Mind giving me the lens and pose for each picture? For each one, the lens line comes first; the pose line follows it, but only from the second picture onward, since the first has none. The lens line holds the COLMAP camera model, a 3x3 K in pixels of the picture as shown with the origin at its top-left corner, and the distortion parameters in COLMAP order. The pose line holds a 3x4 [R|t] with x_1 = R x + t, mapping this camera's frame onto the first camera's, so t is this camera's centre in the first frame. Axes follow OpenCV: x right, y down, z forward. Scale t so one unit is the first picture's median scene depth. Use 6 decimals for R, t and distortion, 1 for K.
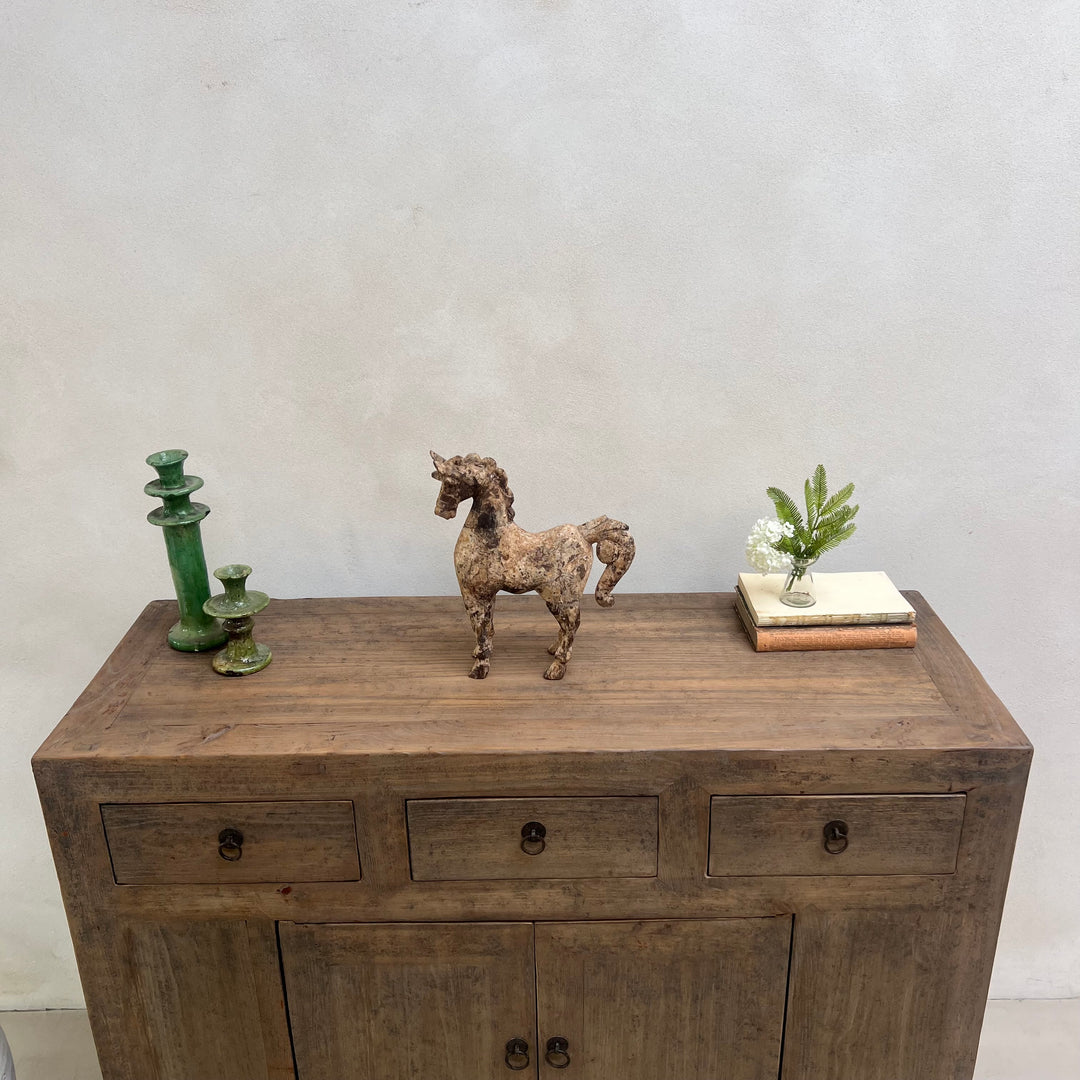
lens RADIAL K [[1065.5, 0, 544.7], [0, 1065.5, 538.6], [0, 0, 1]] dist [0.064295, -0.101494]
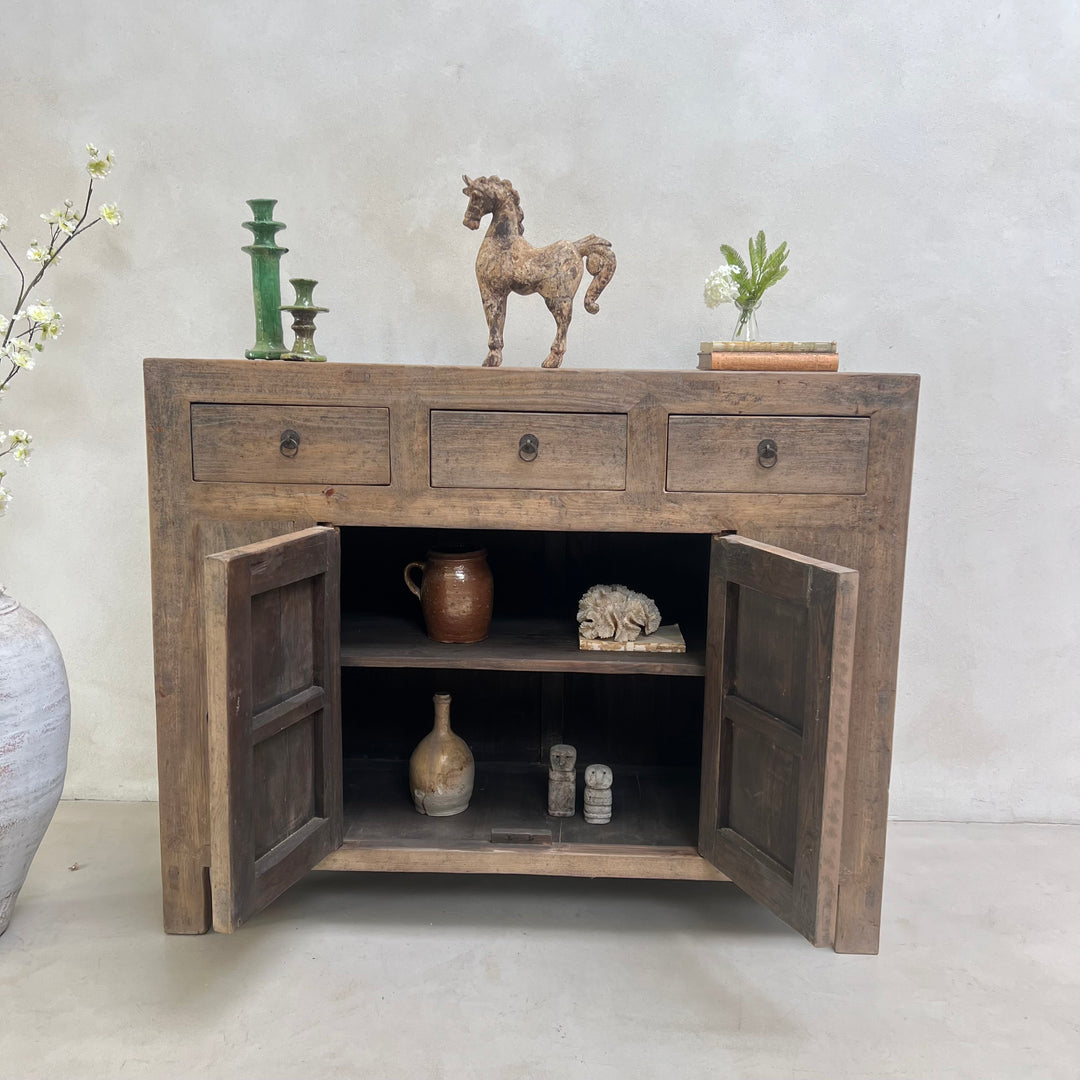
lens RADIAL K [[1071.1, 0, 540.0], [0, 1071.1, 540.0], [0, 0, 1]] dist [0.160756, -0.382402]
pose [[0.999244, 0.036620, -0.013042, 0.022876], [-0.038643, 0.972191, -0.230981, 0.656615], [0.004220, 0.231311, 0.972871, -0.206127]]
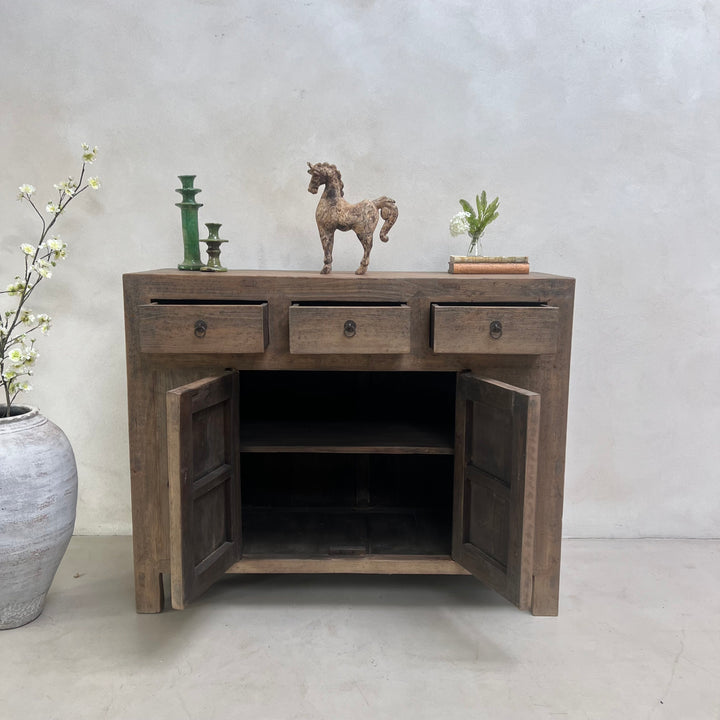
lens RADIAL K [[714.1, 0, 360.0], [0, 714.1, 360.0], [0, 0, 1]] dist [0.160756, -0.382402]
pose [[0.999730, 0.021821, 0.007988, 0.001038], [-0.019365, 0.972378, -0.232609, 0.666633], [-0.012843, 0.232391, 0.972538, -0.382469]]
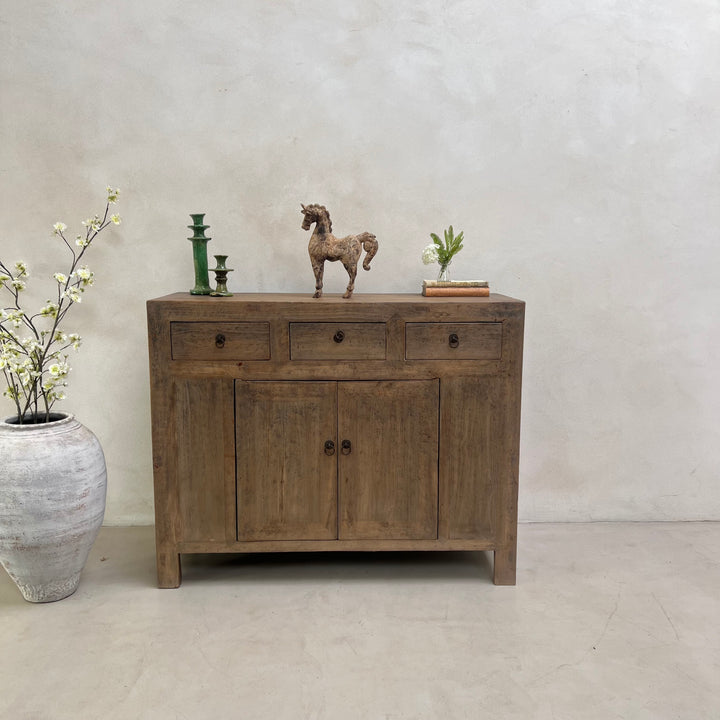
lens RADIAL K [[714.1, 0, 360.0], [0, 714.1, 360.0], [0, 0, 1]] dist [0.160756, -0.382402]
pose [[0.999515, 0.013417, 0.028096, -0.004861], [-0.006374, 0.971449, -0.237165, 0.711722], [-0.030476, 0.236871, 0.971063, -0.649438]]
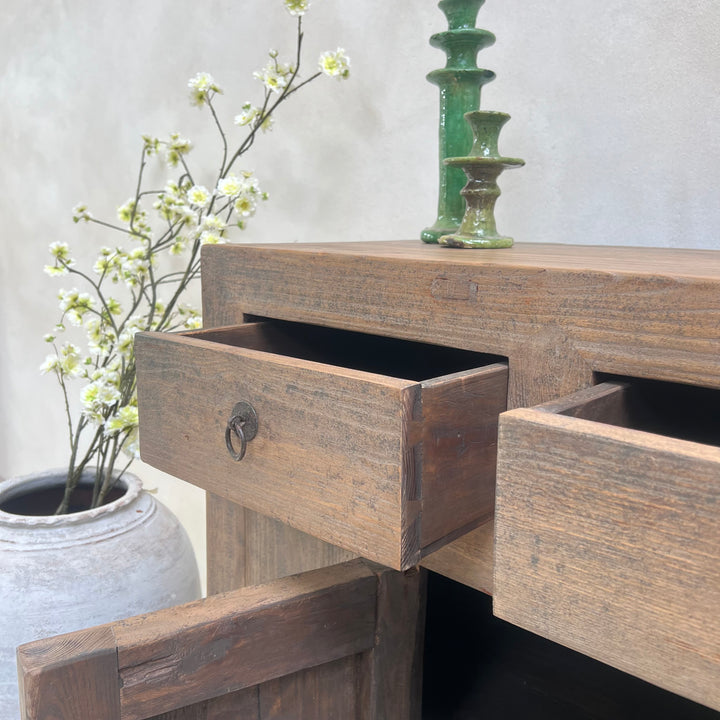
lens RADIAL K [[730.2, 0, 358.4], [0, 730.2, 356.1], [0, 0, 1]] dist [0.024428, -0.010151]
pose [[0.729293, 0.154597, -0.666507, 0.027688], [-0.286865, 0.953472, -0.092730, 0.290338], [0.621161, 0.258825, 0.739709, 0.619176]]
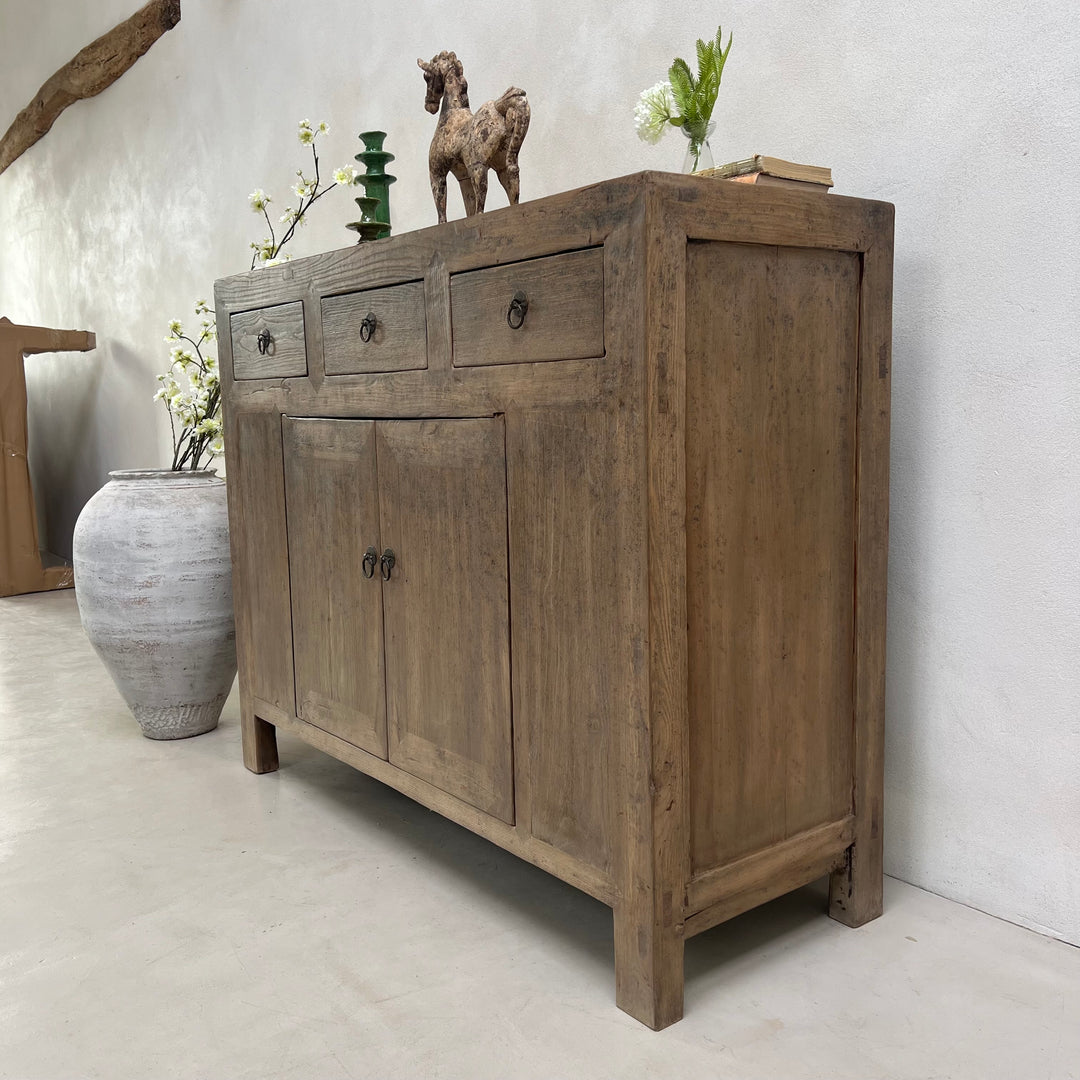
lens RADIAL K [[1071.1, 0, 540.0], [0, 1071.1, 540.0], [0, 0, 1]] dist [0.160756, -0.382402]
pose [[0.611100, 0.104672, -0.784602, 1.046942], [-0.288835, 0.952359, -0.097912, 0.550054], [0.736974, 0.286454, 0.612220, 0.451646]]
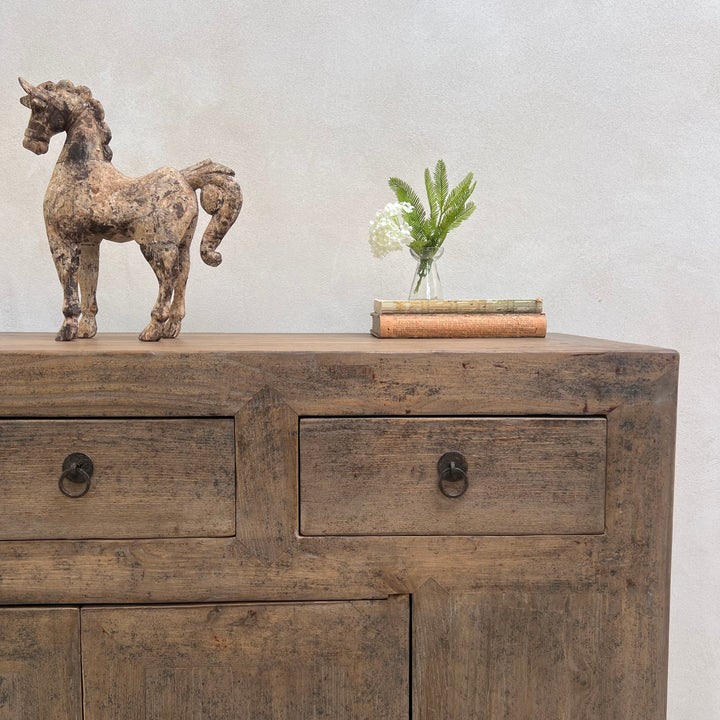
lens RADIAL K [[719.1, 0, 357.3], [0, 719.1, 359.7], [0, 0, 1]] dist [0.102154, -0.189288]
pose [[0.999602, 0.013910, 0.024559, 0.177527], [-0.005586, 0.950418, -0.310925, 0.352543], [-0.027667, 0.310664, 0.950117, 0.438036]]
